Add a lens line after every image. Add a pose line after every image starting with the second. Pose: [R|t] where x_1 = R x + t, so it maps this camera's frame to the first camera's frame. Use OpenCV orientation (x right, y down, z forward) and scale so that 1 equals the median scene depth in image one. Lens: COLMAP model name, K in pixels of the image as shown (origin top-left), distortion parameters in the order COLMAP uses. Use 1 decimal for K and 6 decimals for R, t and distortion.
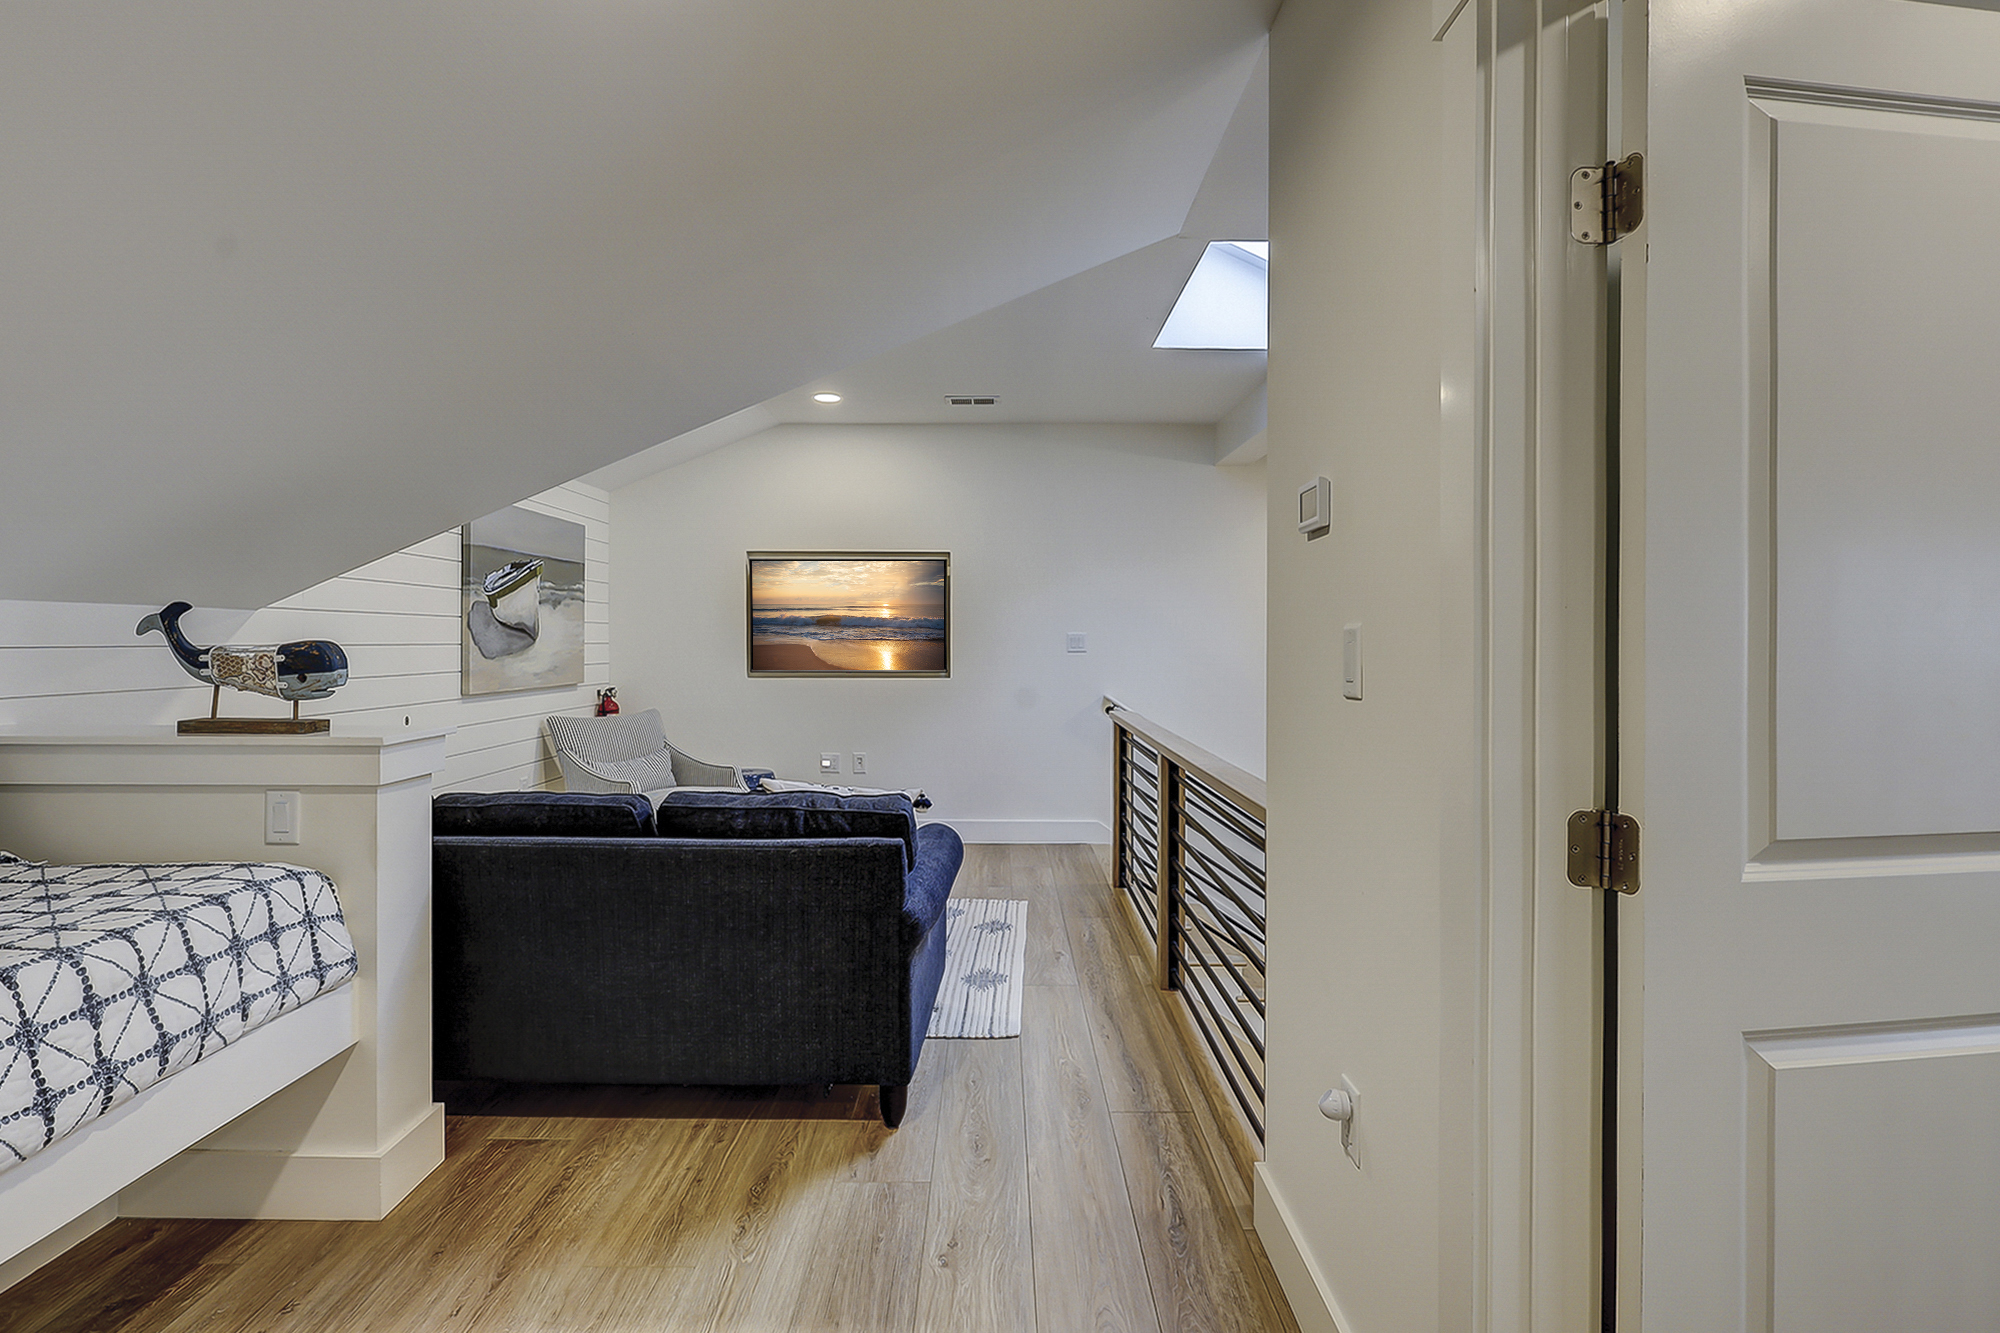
lens RADIAL K [[945.2, 0, 974.9], [0, 945.2, 644.5], [0, 0, 1]] dist [-0.001923, -0.000564]
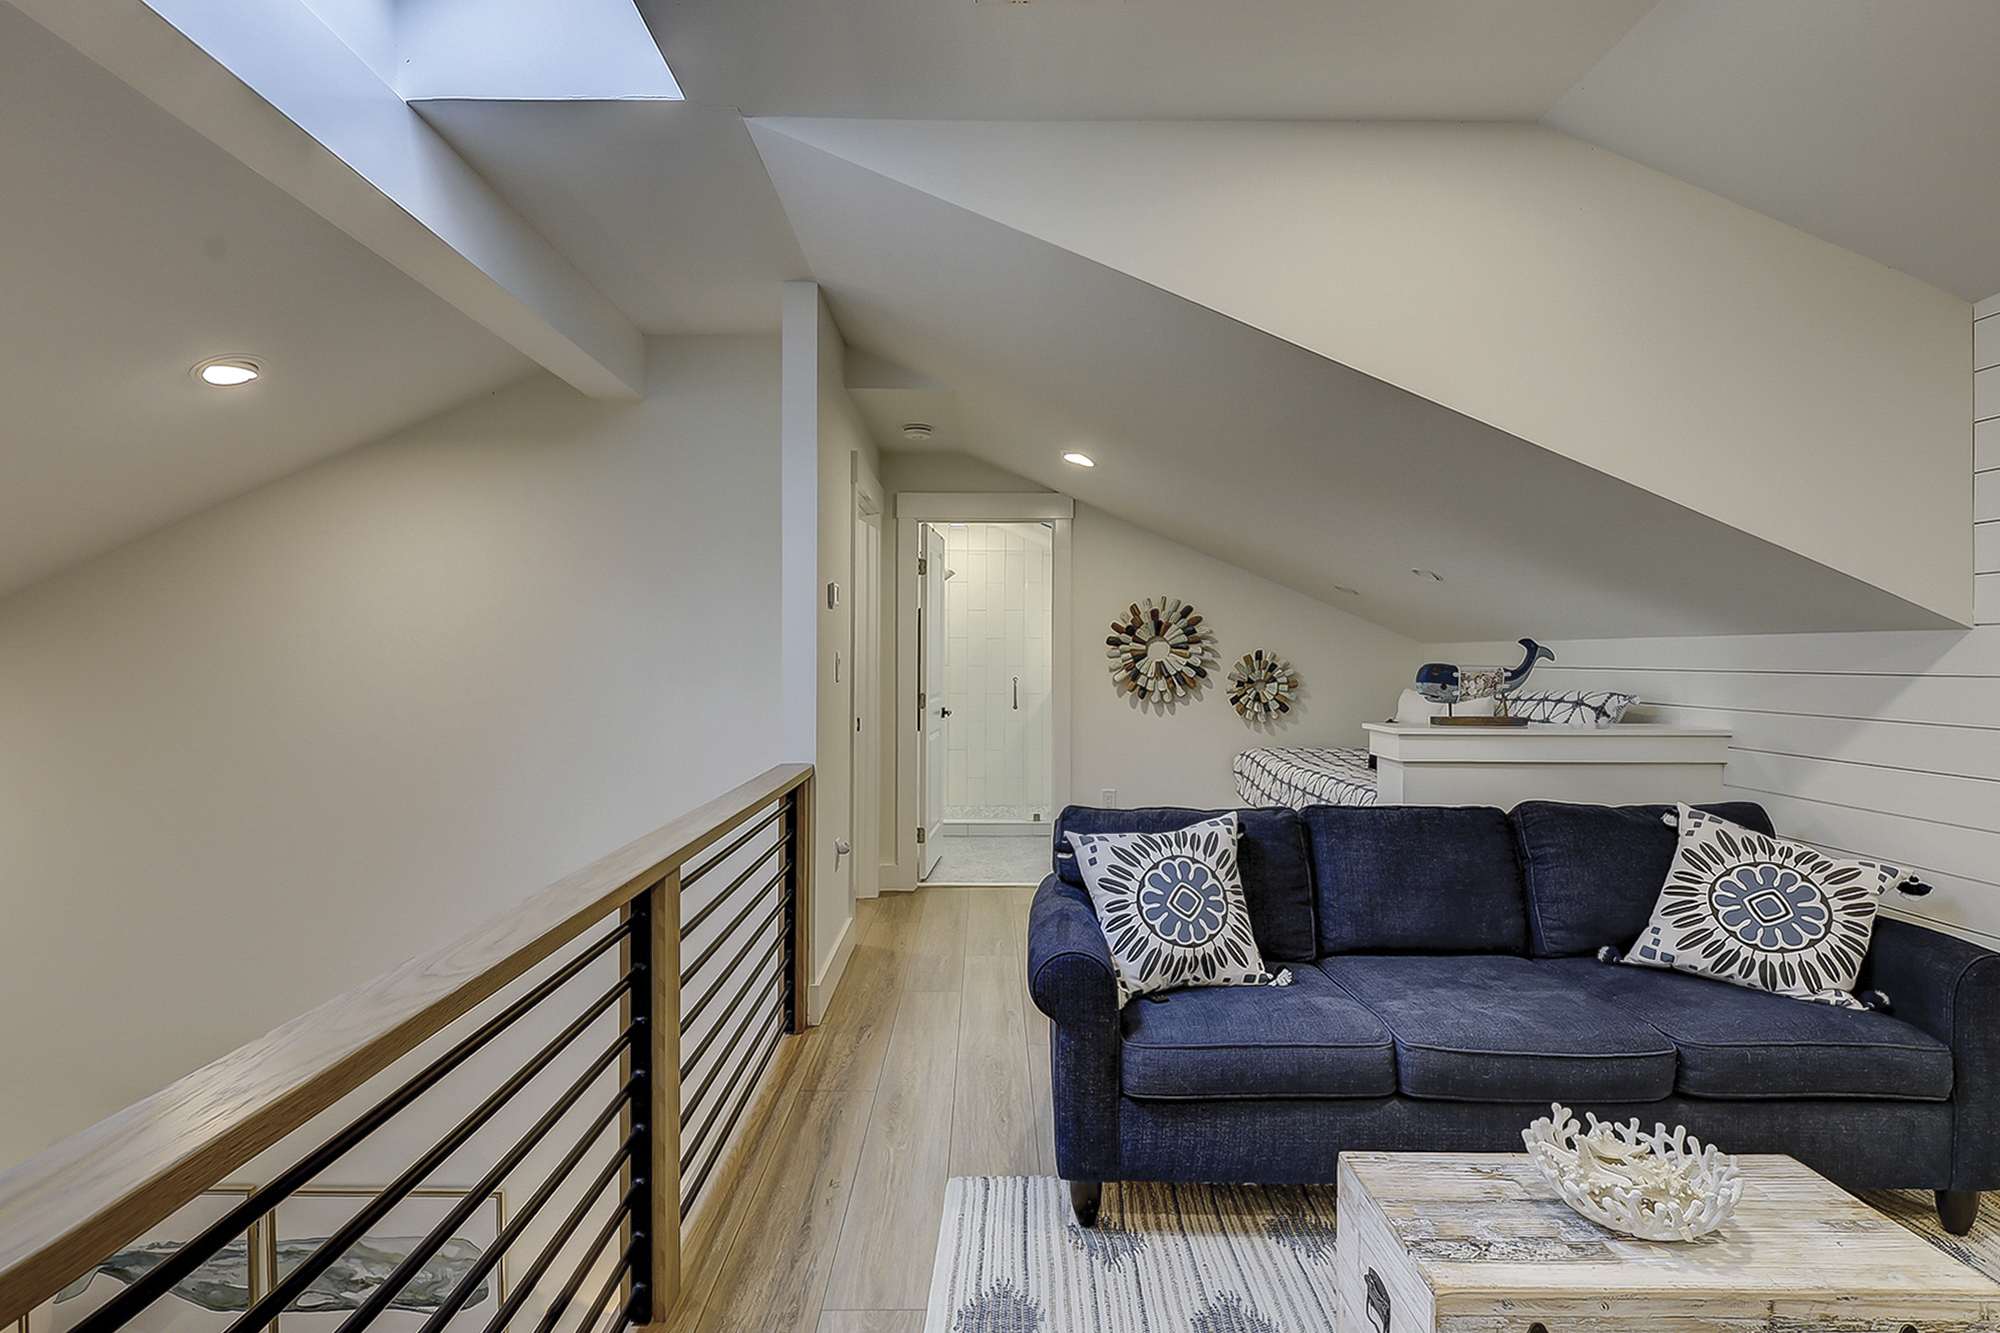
lens RADIAL K [[970.6, 0, 992.1], [0, 970.6, 657.6], [0, 0, 1]] dist [-0.002328, -0.000568]
pose [[-0.999560, -0.006091, -0.029020, 0.040309], [-0.006272, 0.999961, 0.006151, -0.012249], [0.028982, 0.006331, -0.999560, 1.939468]]
